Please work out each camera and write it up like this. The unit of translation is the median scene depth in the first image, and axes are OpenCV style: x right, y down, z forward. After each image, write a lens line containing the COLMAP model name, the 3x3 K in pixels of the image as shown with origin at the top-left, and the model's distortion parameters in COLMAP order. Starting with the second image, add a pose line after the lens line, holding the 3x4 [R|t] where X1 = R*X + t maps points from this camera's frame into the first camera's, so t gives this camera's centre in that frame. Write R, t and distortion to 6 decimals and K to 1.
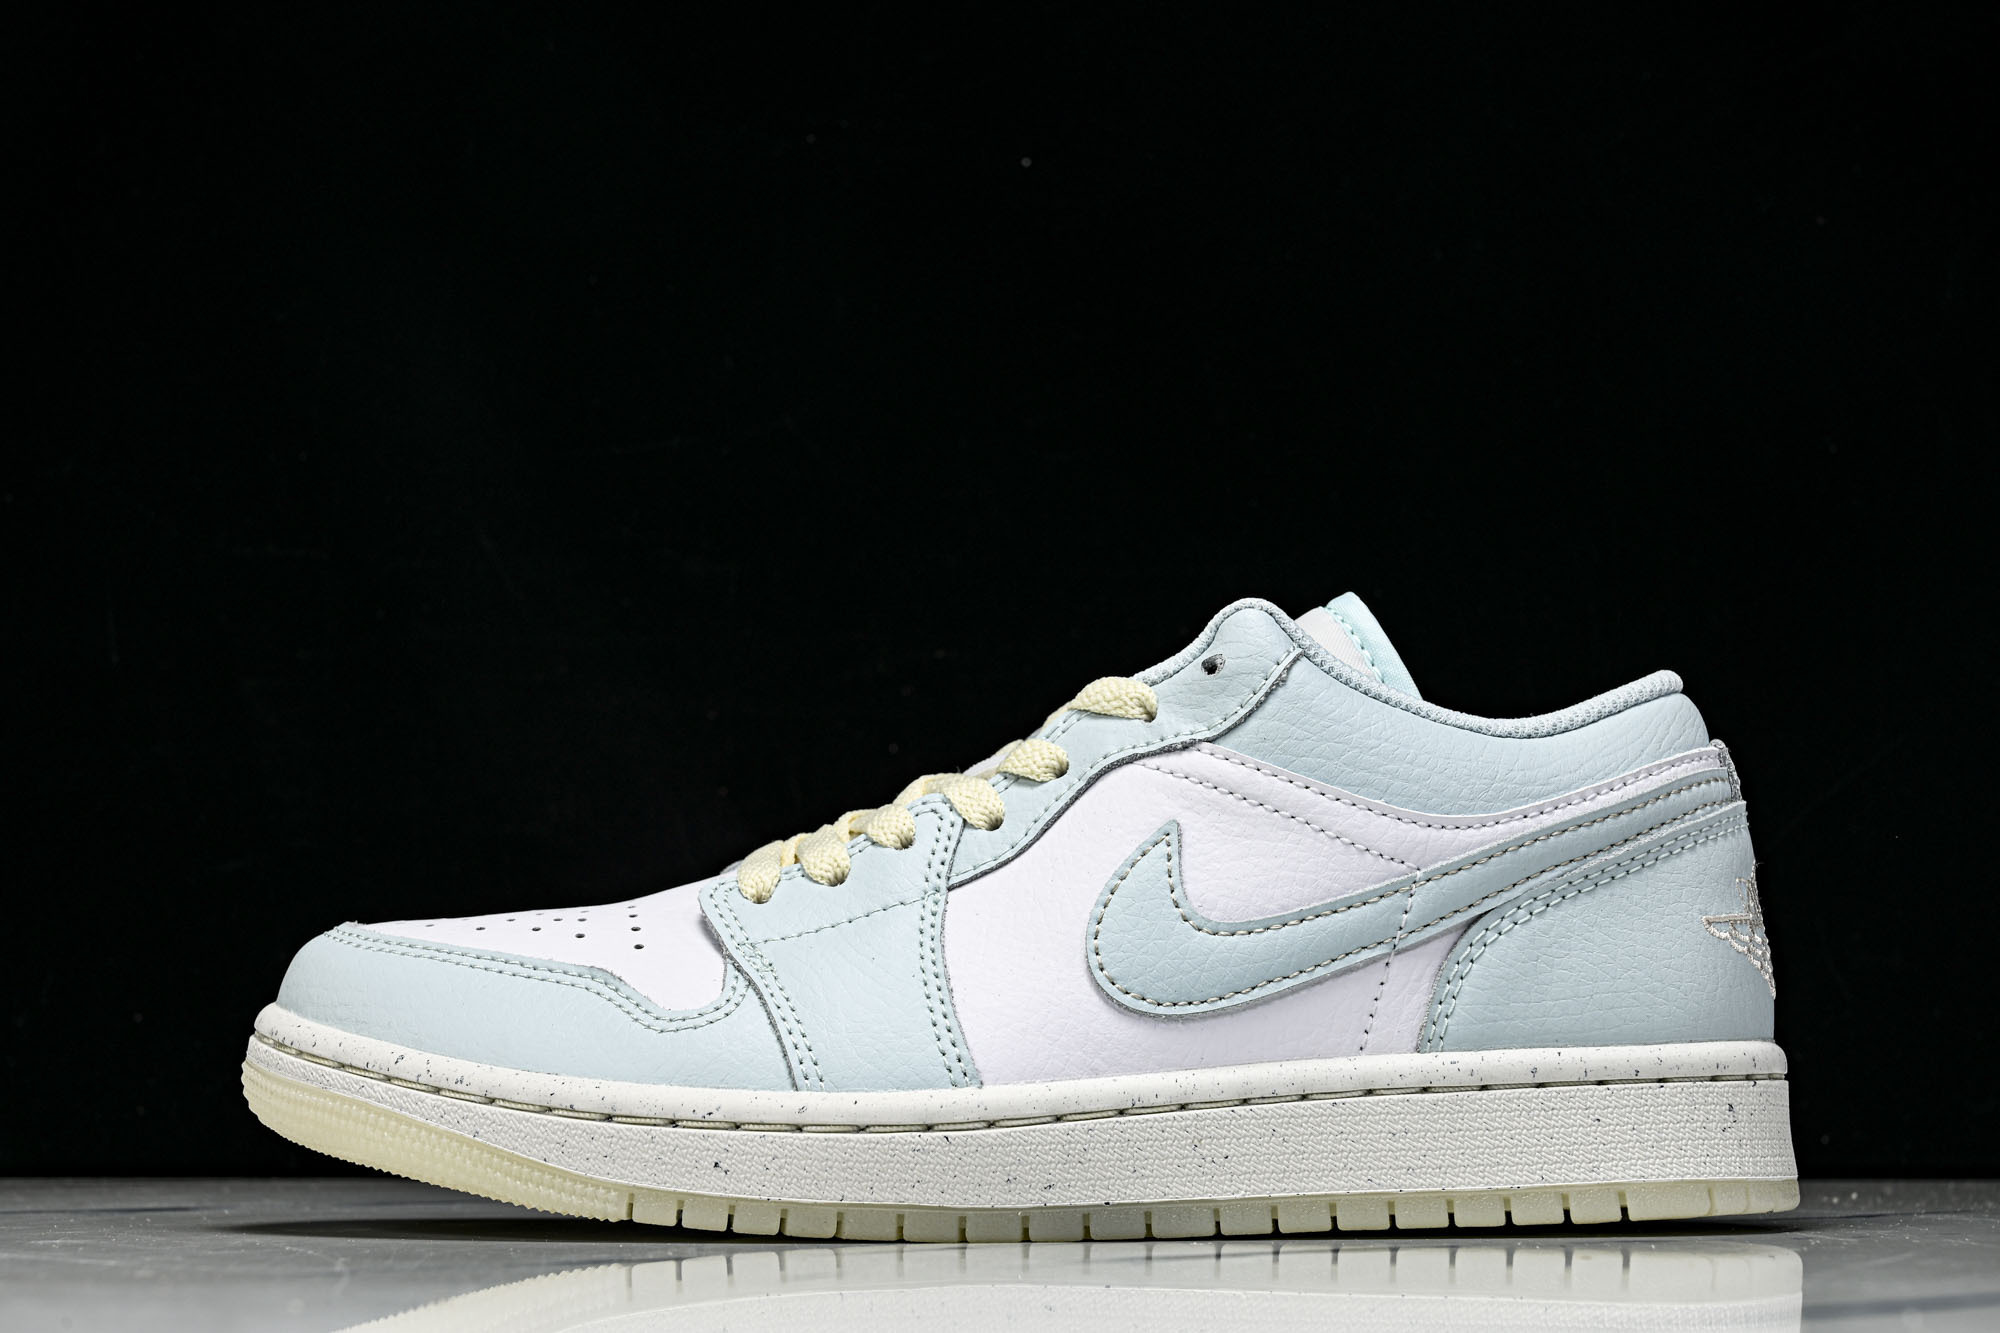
lens RADIAL K [[3134.1, 0, 983.0], [0, 3134.1, 722.9], [0, 0, 1]] dist [-0.012433, 0.000000]
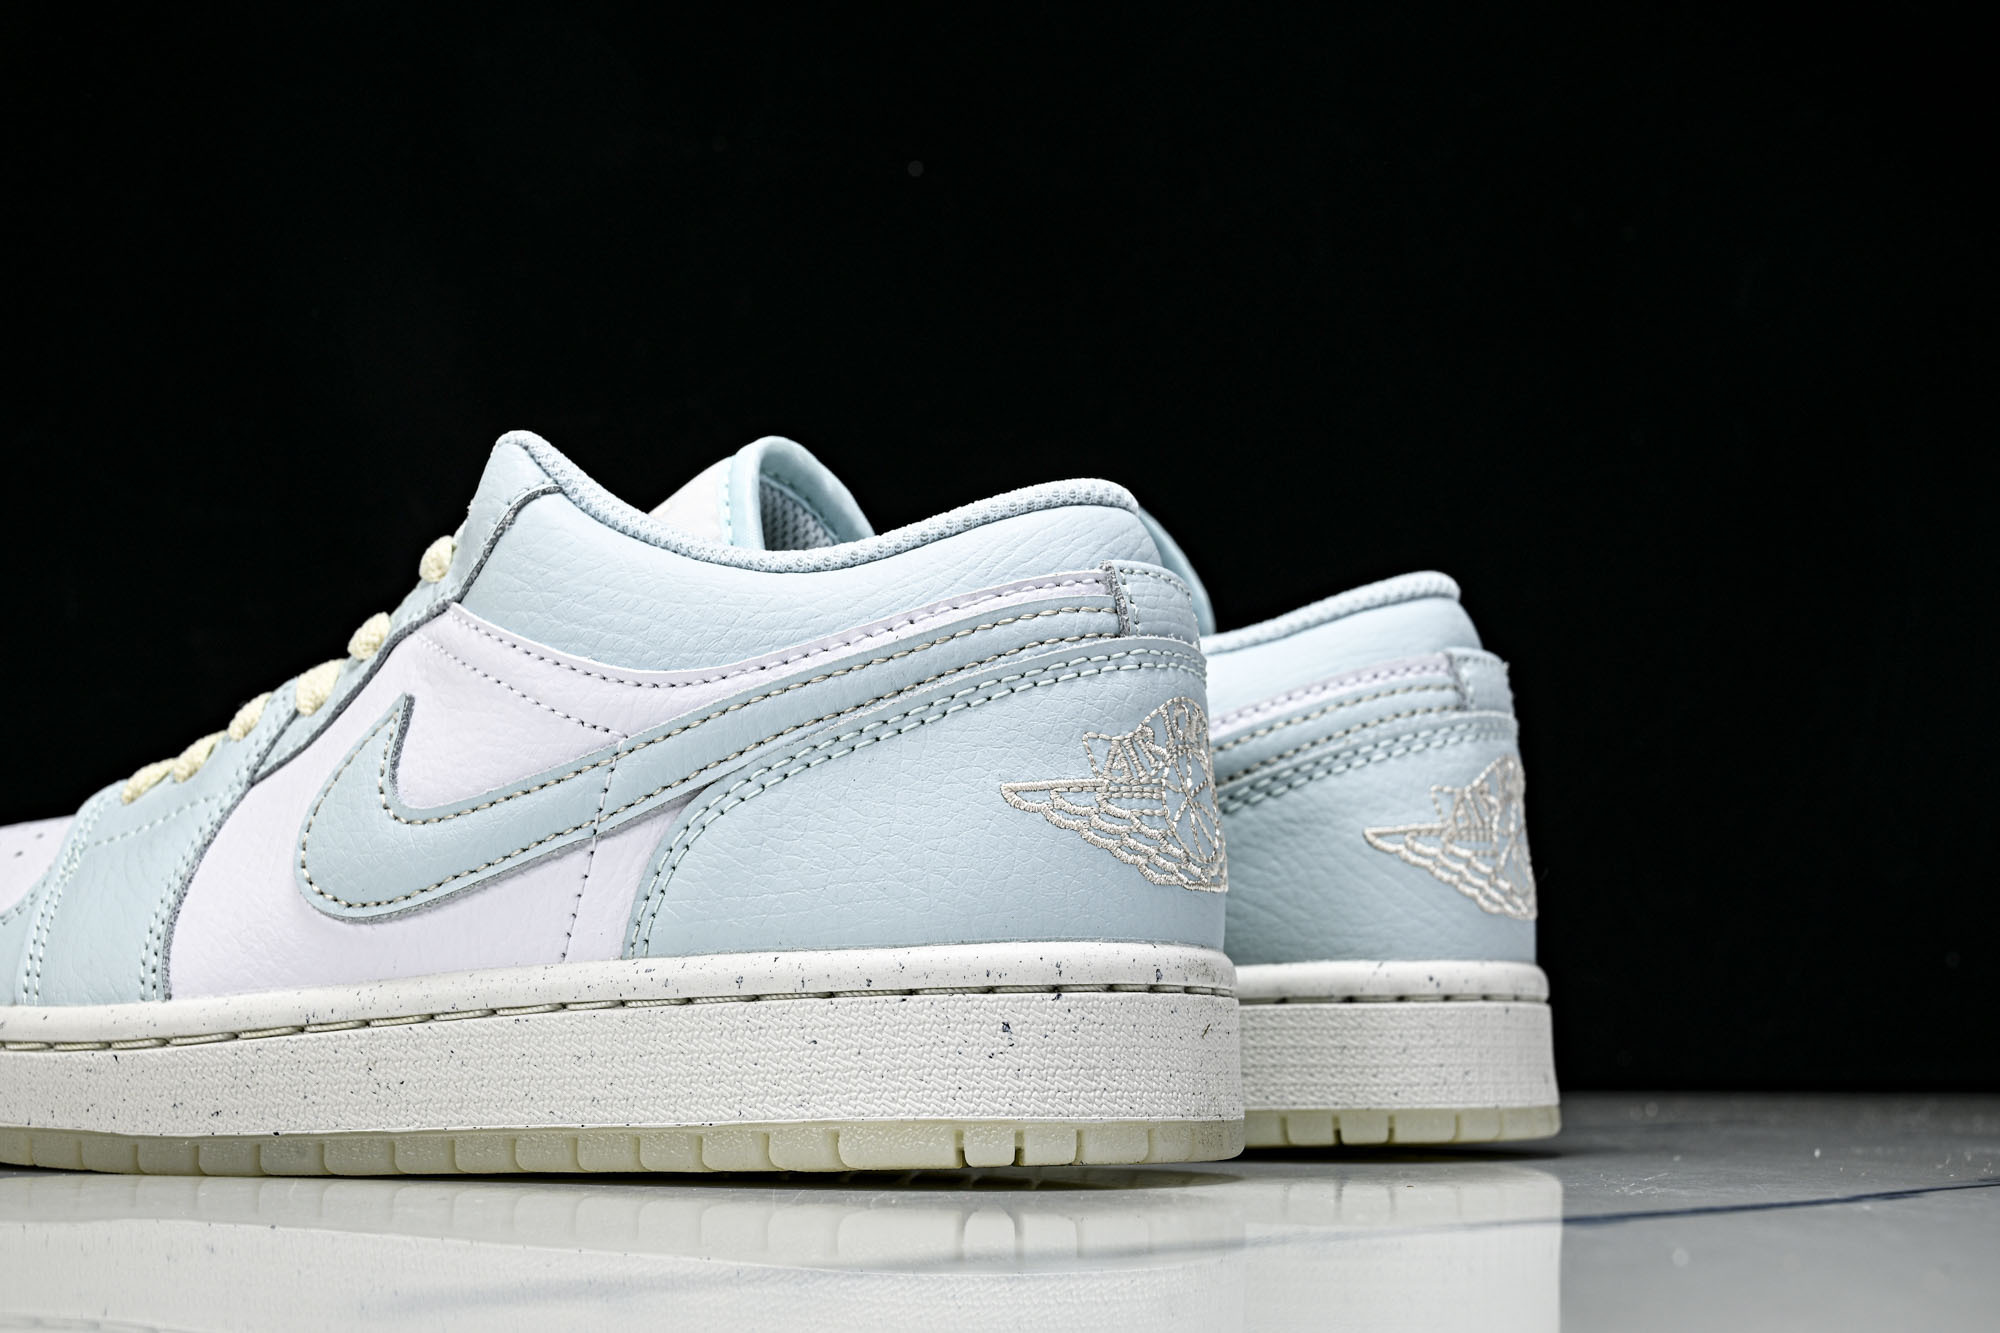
lens RADIAL K [[2849.2, 0, 1009.4], [0, 2849.2, 650.4], [0, 0, 1]] dist [-0.008787, 0.000000]
pose [[0.884470, -0.058096, -0.462966, 0.580214], [0.053848, 0.998298, -0.022399, 0.046125], [0.463480, -0.005118, 0.886093, 0.380413]]
